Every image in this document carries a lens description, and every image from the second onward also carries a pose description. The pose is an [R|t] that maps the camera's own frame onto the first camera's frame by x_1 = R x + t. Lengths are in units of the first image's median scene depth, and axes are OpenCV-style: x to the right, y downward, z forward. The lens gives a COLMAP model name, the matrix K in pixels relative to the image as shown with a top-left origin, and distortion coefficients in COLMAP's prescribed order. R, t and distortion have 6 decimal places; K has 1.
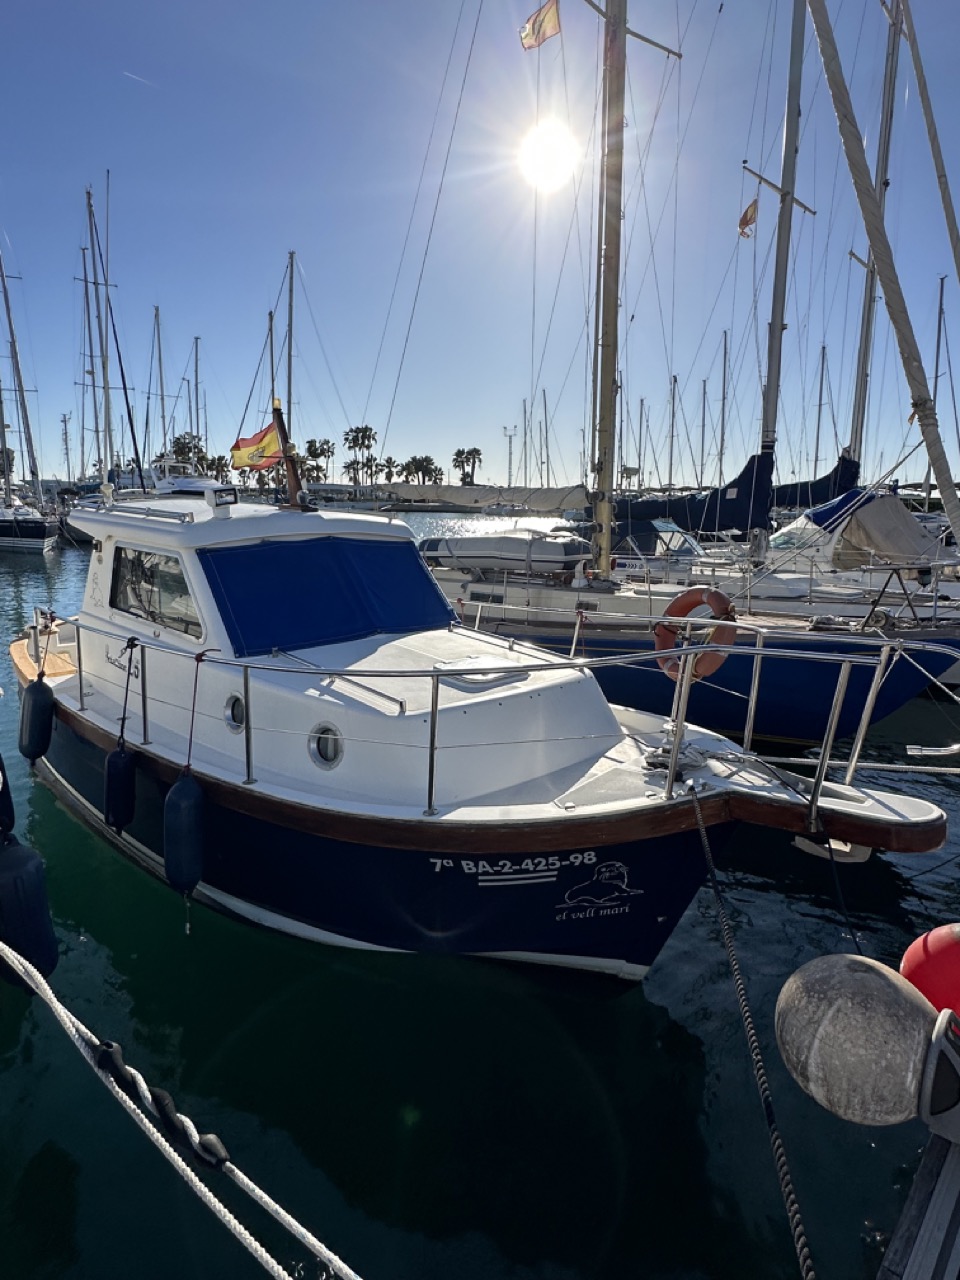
lens RADIAL K [[738.5, 0, 459.6], [0, 738.5, 632.7], [0, 0, 1]] dist [-0.000787, -0.000933]
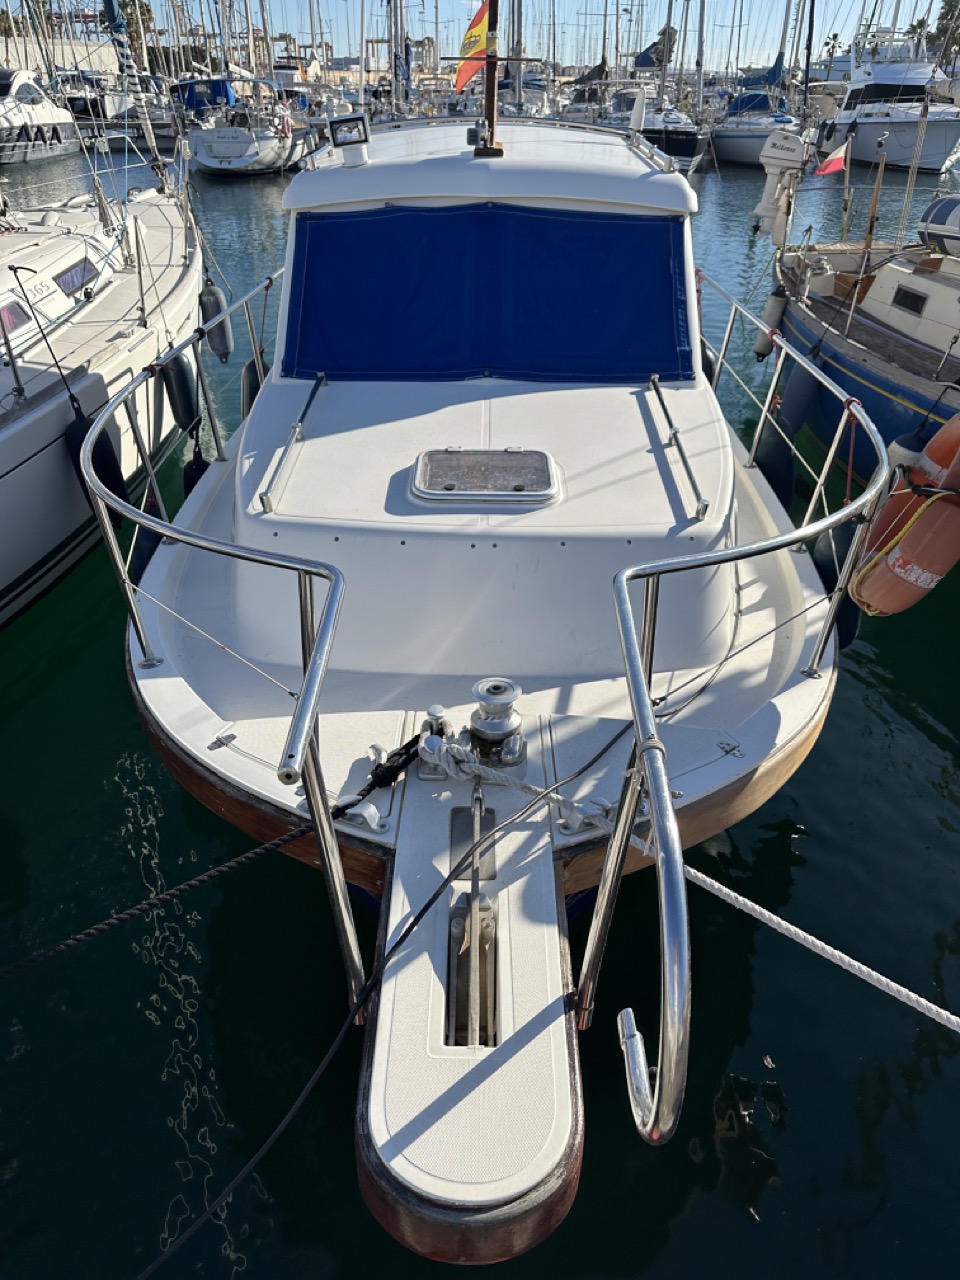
lens RADIAL K [[885.1, 0, 480.0], [0, 885.1, 640.0], [0, 0, 1]] dist [0.090871, -0.133486]
pose [[0.683232, 0.366675, -0.631461, 0.206045], [-0.112950, 0.907439, 0.404719, -0.046709], [0.721413, -0.205194, 0.661407, 0.192756]]
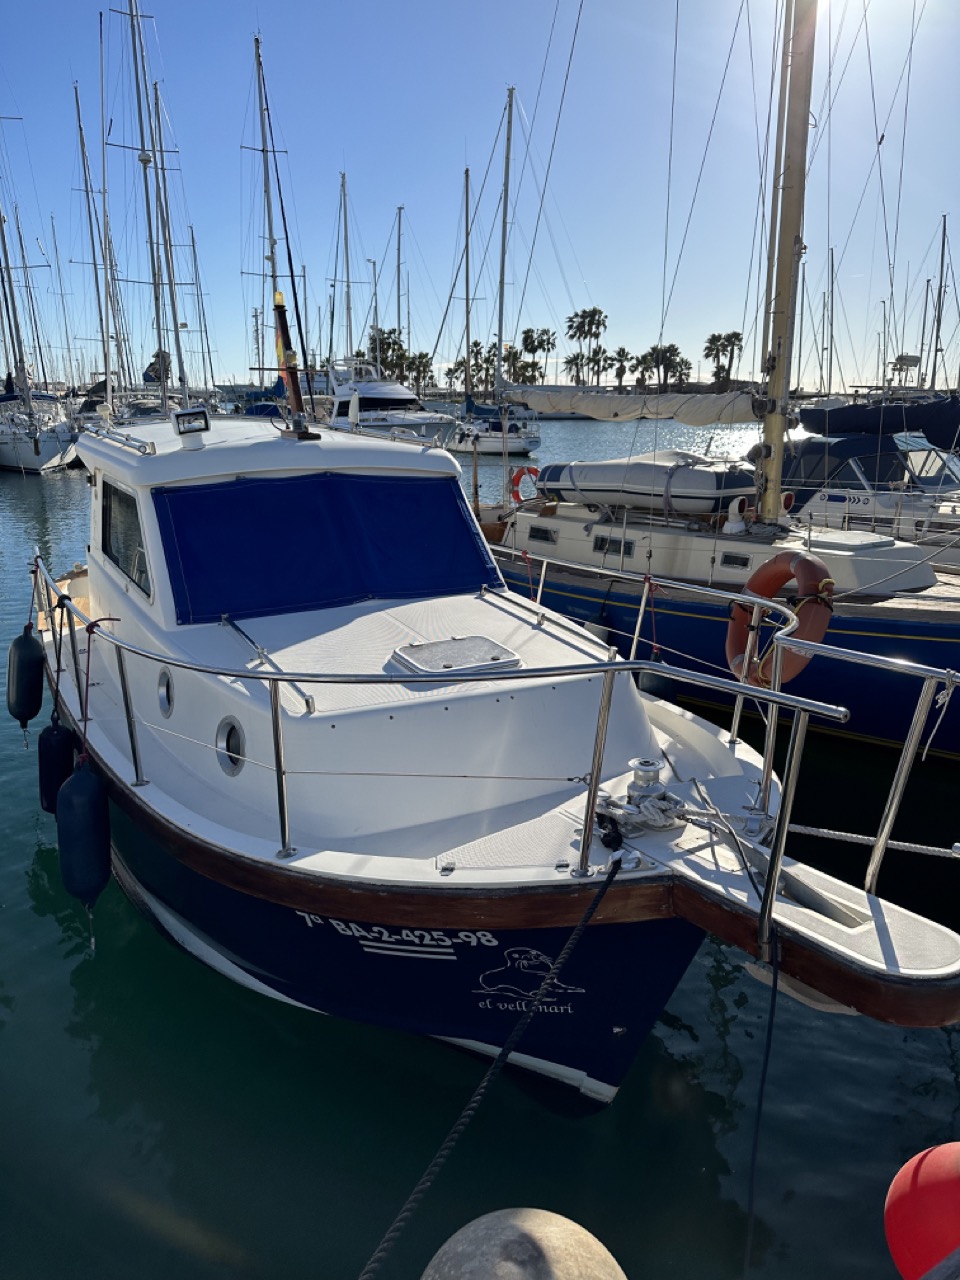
lens RADIAL K [[885.1, 0, 480.0], [0, 885.1, 640.0], [0, 0, 1]] dist [0.090871, -0.133486]
pose [[0.966886, 0.051956, -0.249862, 0.107642], [-0.031233, 0.995788, 0.086200, -0.017923], [0.253289, -0.075542, 0.964437, 0.051068]]
